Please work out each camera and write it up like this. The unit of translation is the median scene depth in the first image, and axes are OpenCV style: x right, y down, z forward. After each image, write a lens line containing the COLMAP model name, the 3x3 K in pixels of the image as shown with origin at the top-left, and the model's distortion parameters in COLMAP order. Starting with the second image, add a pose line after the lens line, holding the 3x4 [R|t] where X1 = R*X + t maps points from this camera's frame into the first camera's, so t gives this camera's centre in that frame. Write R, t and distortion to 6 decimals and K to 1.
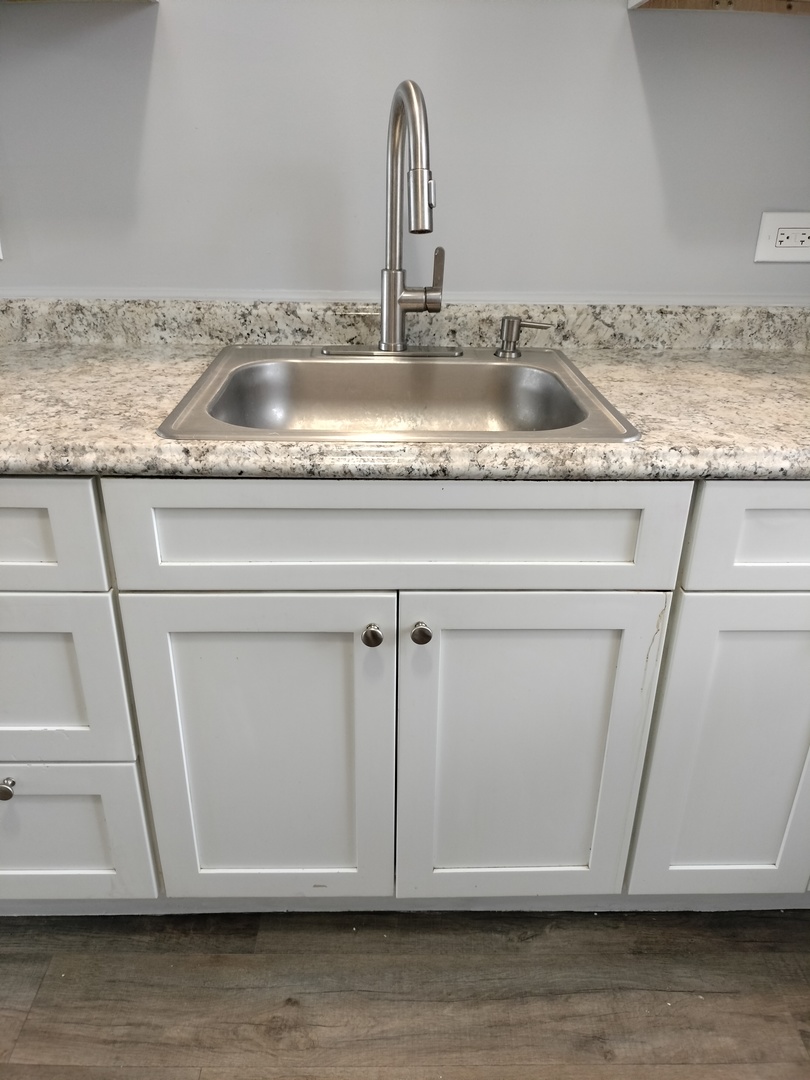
lens RADIAL K [[802.7, 0, 398.2], [0, 802.7, 539.7], [0, 0, 1]] dist [0.112299, -0.193718]
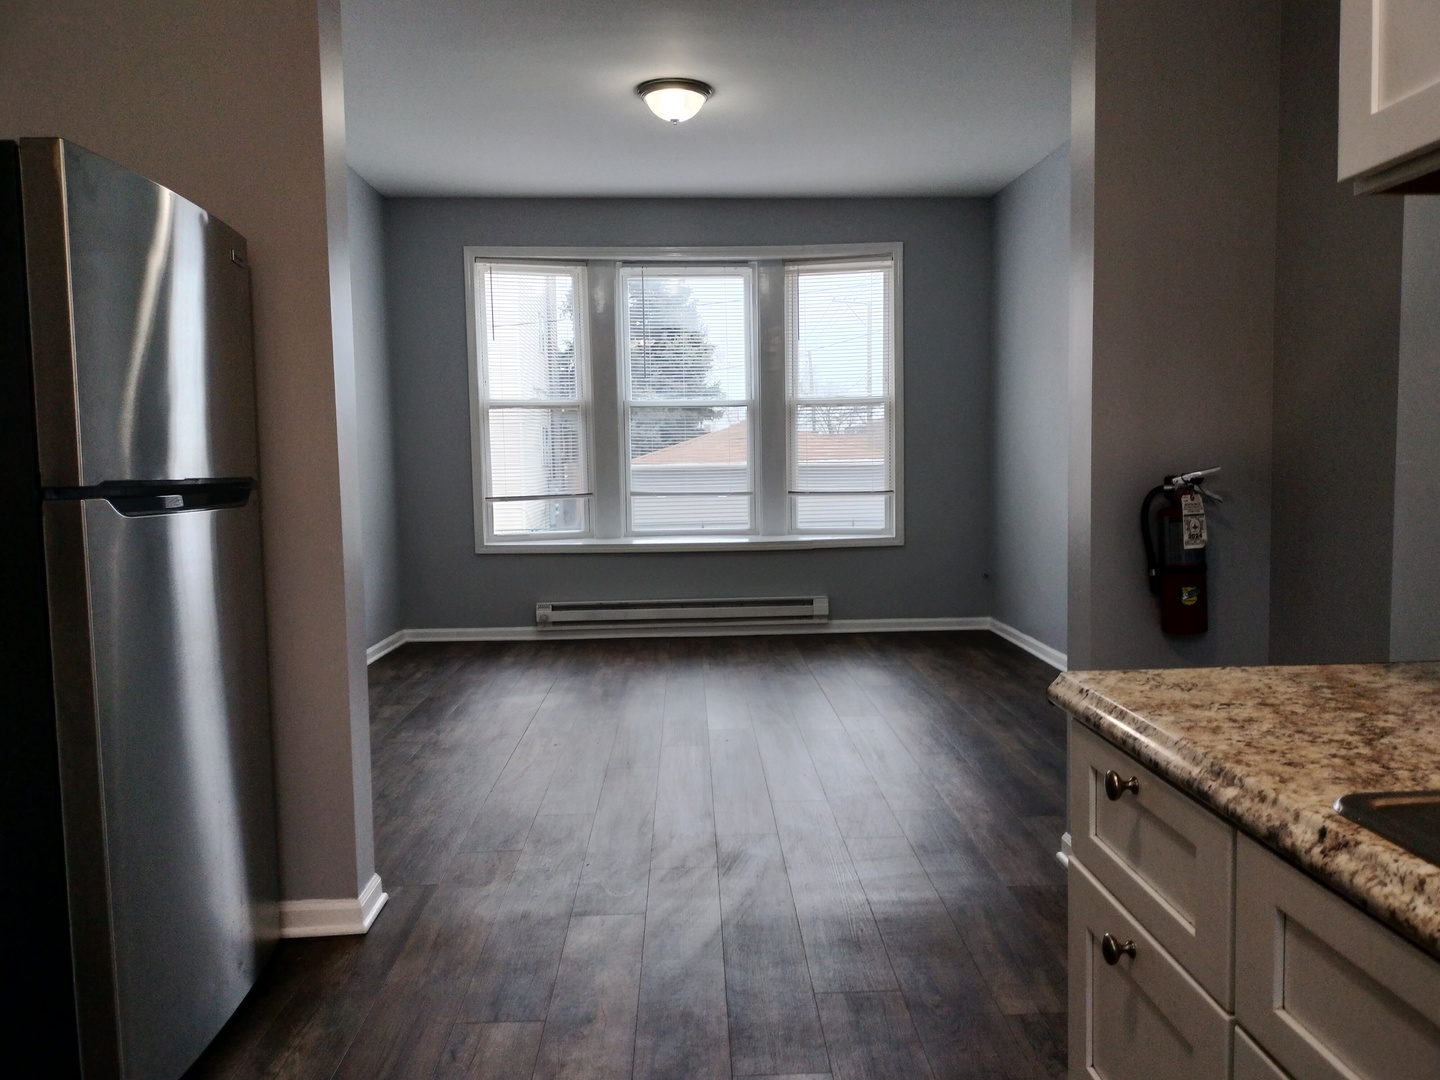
lens RADIAL K [[1098.0, 0, 742.9], [0, 1098.0, 539.0], [0, 0, 1]] dist [0.079284, -0.130971]
pose [[0.030967, 0.063285, -0.997515, 0.484524], [-0.410253, 0.910858, 0.045051, -0.163086], [0.911446, 0.407838, 0.054169, 0.493402]]
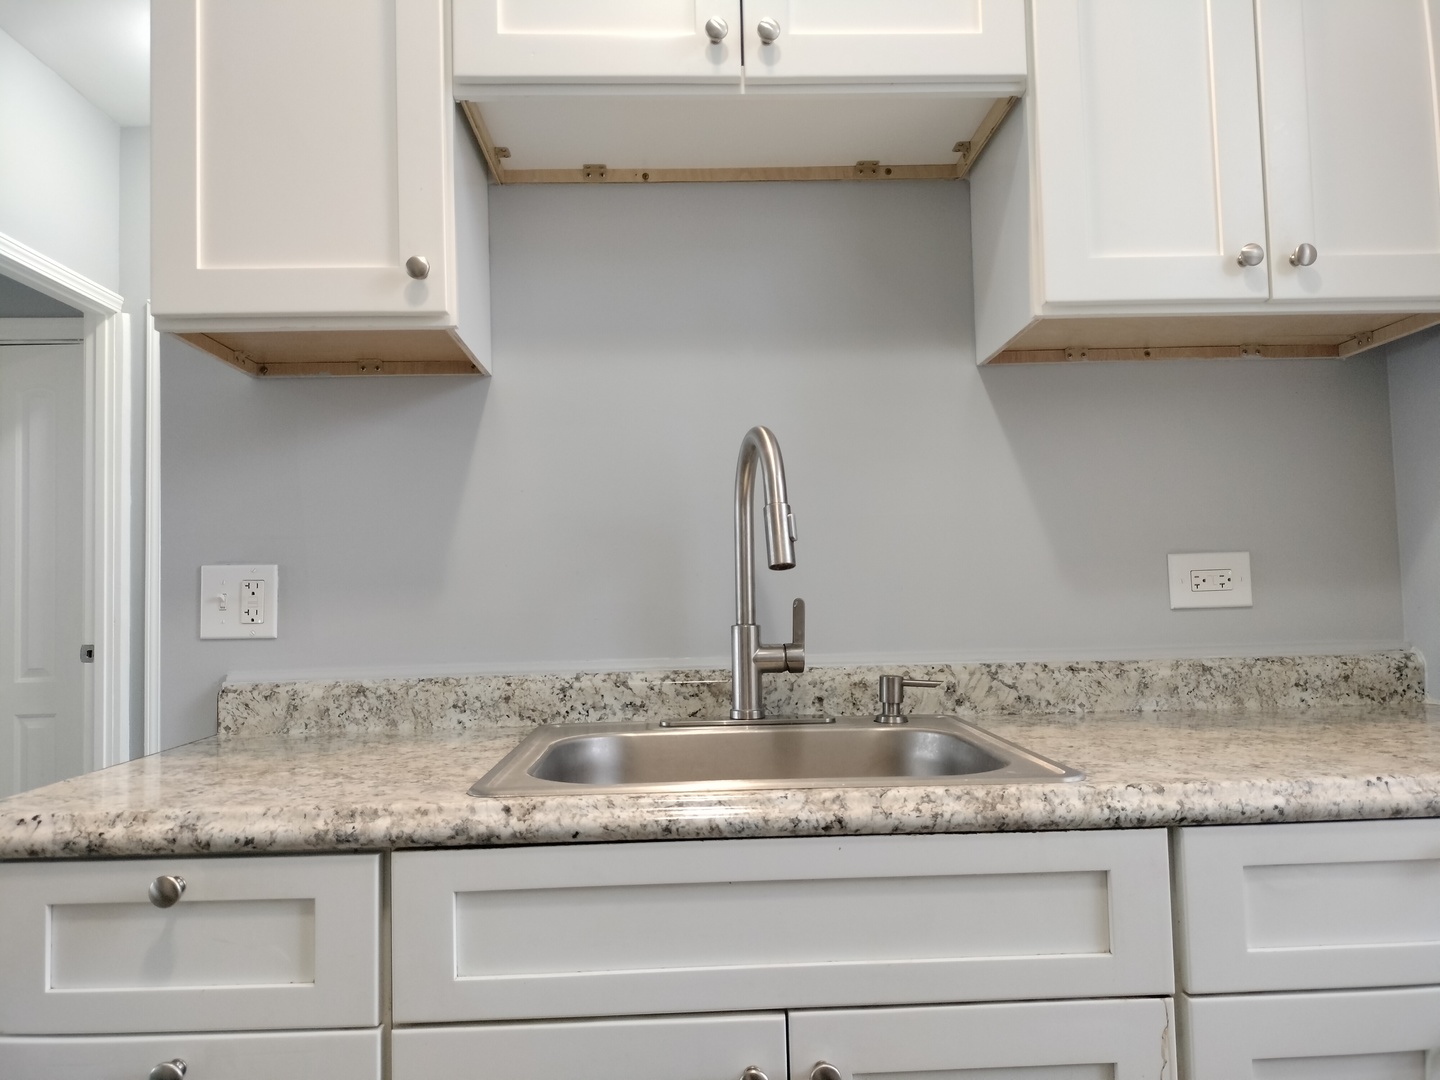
lens RADIAL K [[1064.6, 0, 720.8], [0, 1064.6, 539.6], [0, 0, 1]] dist [0.153732, -0.261927]
pose [[0.999265, -0.035028, 0.015589, -0.062883], [0.038231, 0.879654, -0.474075, 0.158919], [0.002893, 0.474322, 0.880347, -0.033375]]
